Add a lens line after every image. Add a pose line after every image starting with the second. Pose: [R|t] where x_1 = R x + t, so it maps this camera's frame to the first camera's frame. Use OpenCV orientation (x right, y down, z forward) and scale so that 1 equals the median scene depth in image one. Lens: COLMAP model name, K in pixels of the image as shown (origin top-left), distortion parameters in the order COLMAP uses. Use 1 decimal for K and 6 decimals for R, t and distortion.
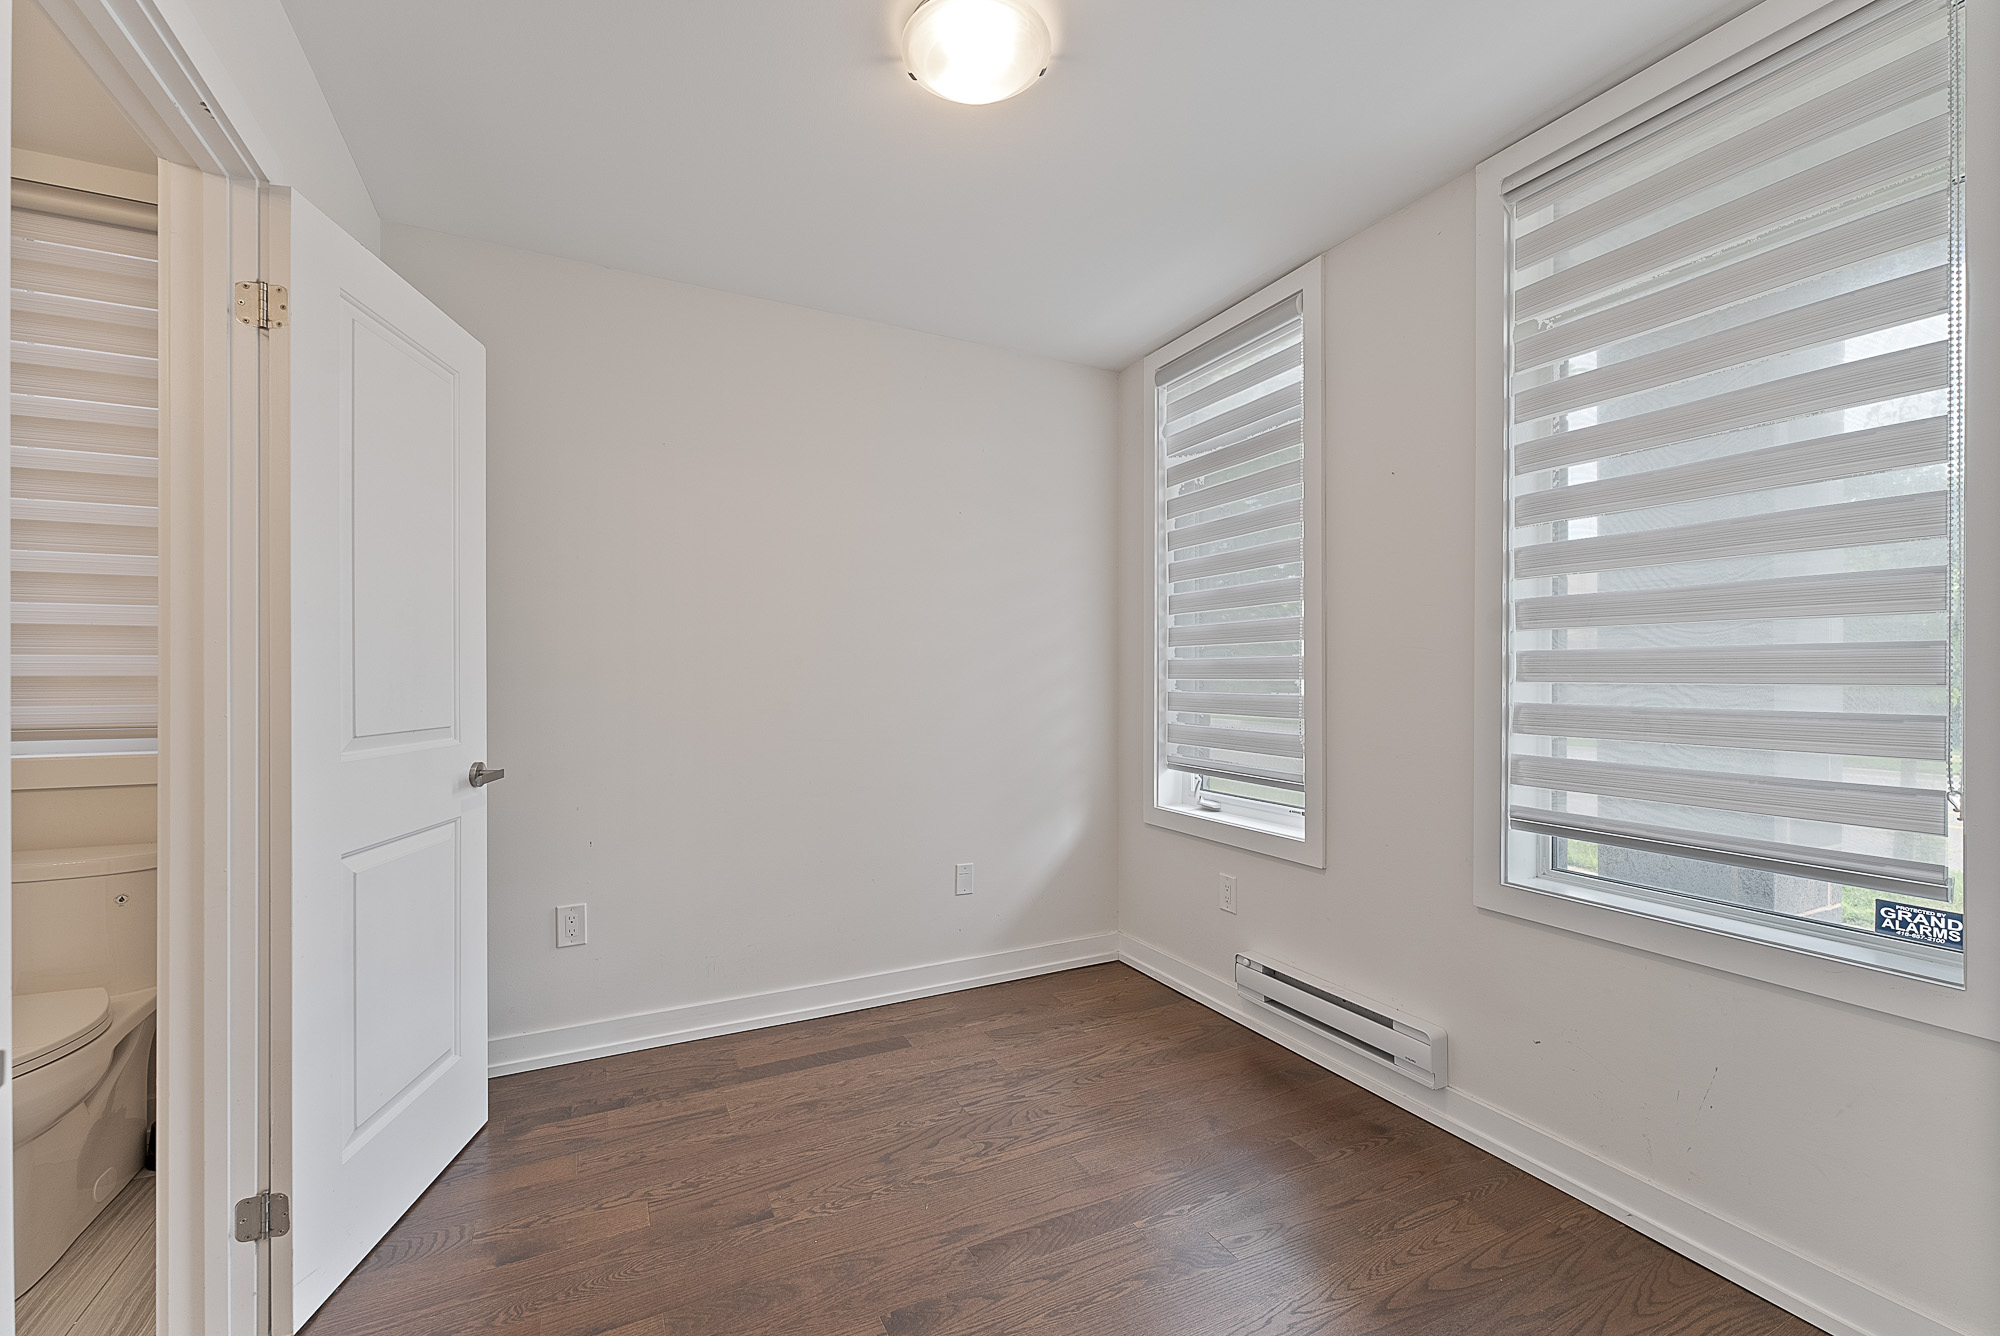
lens RADIAL K [[824.8, 0, 1021.8], [0, 824.8, 685.7], [0, 0, 1]] dist [-0.000393, -0.000084]
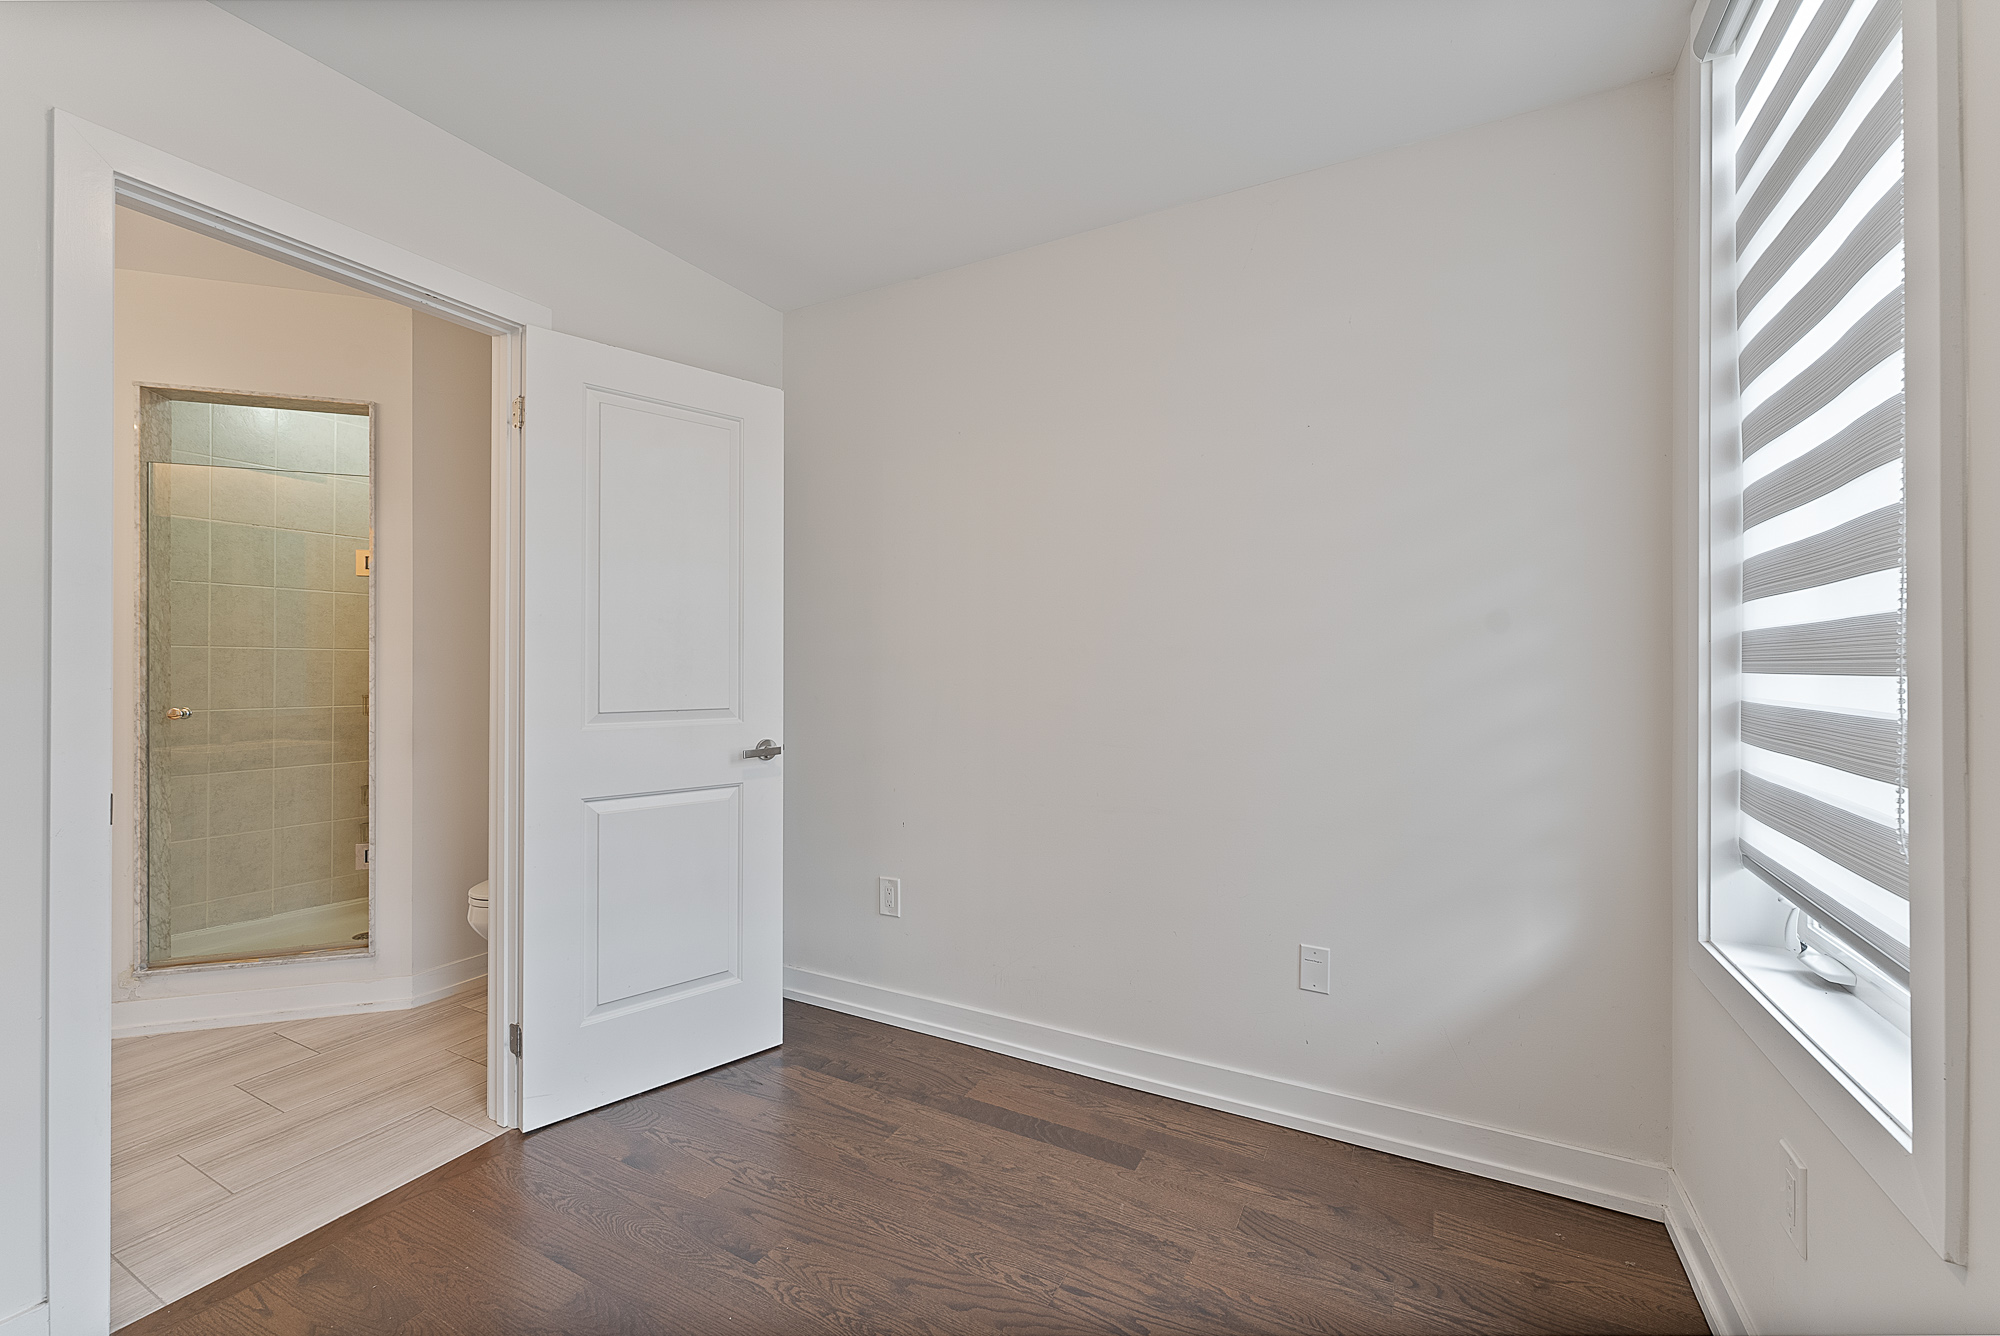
lens RADIAL K [[821.7, 0, 973.5], [0, 821.7, 670.8], [0, 0, 1]] dist [0.001621, 0.000067]
pose [[0.555776, 0.005756, -0.831312, 0.372419], [-0.009127, 0.999958, 0.000821, -0.007801], [0.831282, 0.007131, 0.555805, 0.442068]]
